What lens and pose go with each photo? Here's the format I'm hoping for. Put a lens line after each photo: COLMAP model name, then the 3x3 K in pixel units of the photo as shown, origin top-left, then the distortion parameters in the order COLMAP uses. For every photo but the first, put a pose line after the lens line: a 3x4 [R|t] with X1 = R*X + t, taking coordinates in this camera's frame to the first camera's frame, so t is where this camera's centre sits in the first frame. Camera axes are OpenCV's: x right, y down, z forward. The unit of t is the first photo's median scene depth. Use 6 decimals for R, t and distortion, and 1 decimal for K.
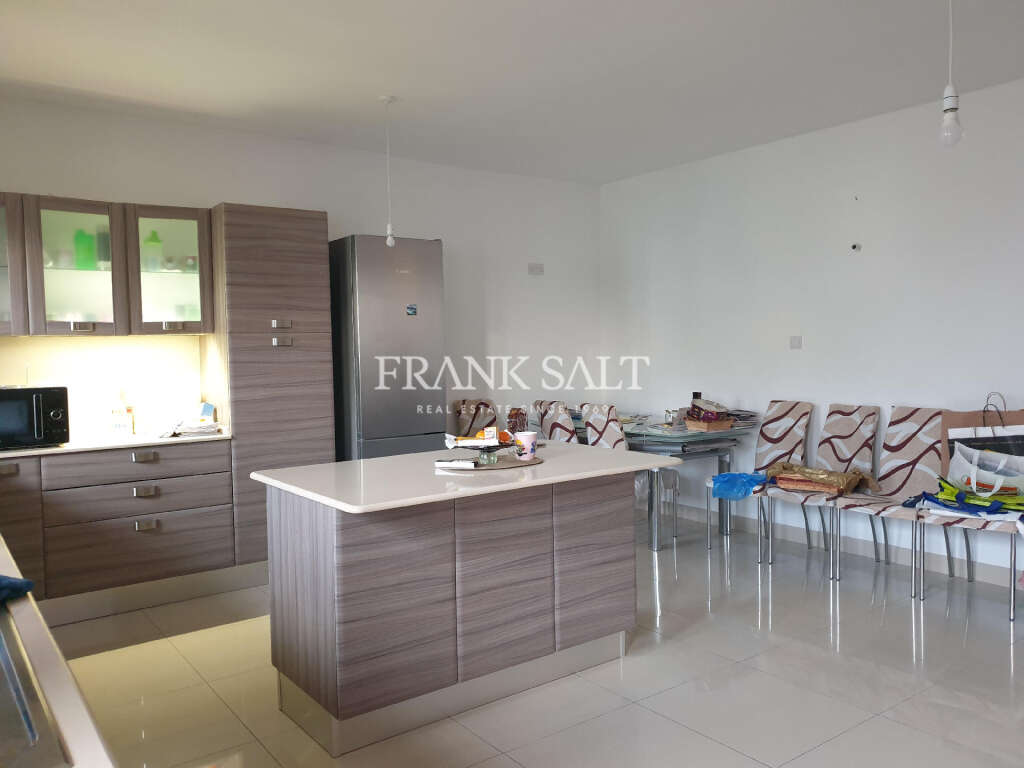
lens RADIAL K [[804.5, 0, 512.0], [0, 804.5, 384.0], [0, 0, 1]] dist [0.060328, 0.000120]
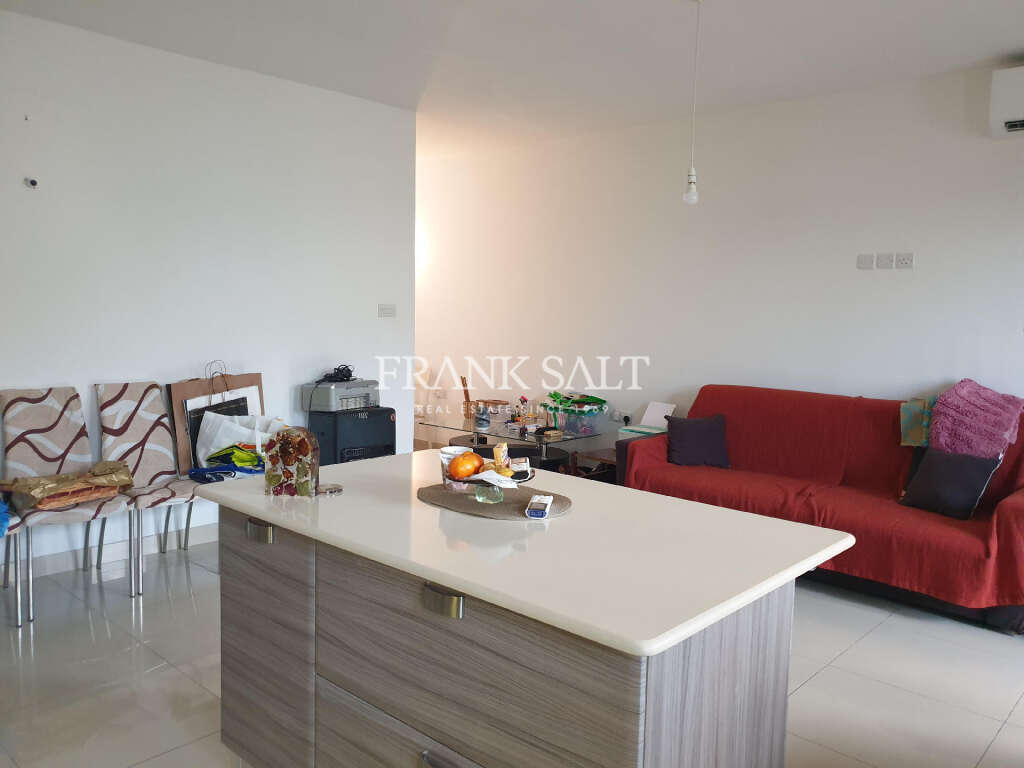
lens RADIAL K [[804.5, 0, 512.0], [0, 804.5, 384.0], [0, 0, 1]] dist [0.060328, 0.000120]
pose [[-0.198115, -0.040577, 0.979339, -0.457492], [0.058855, 0.996848, 0.053208, 0.007153], [-0.978410, 0.068180, -0.195102, 0.753606]]
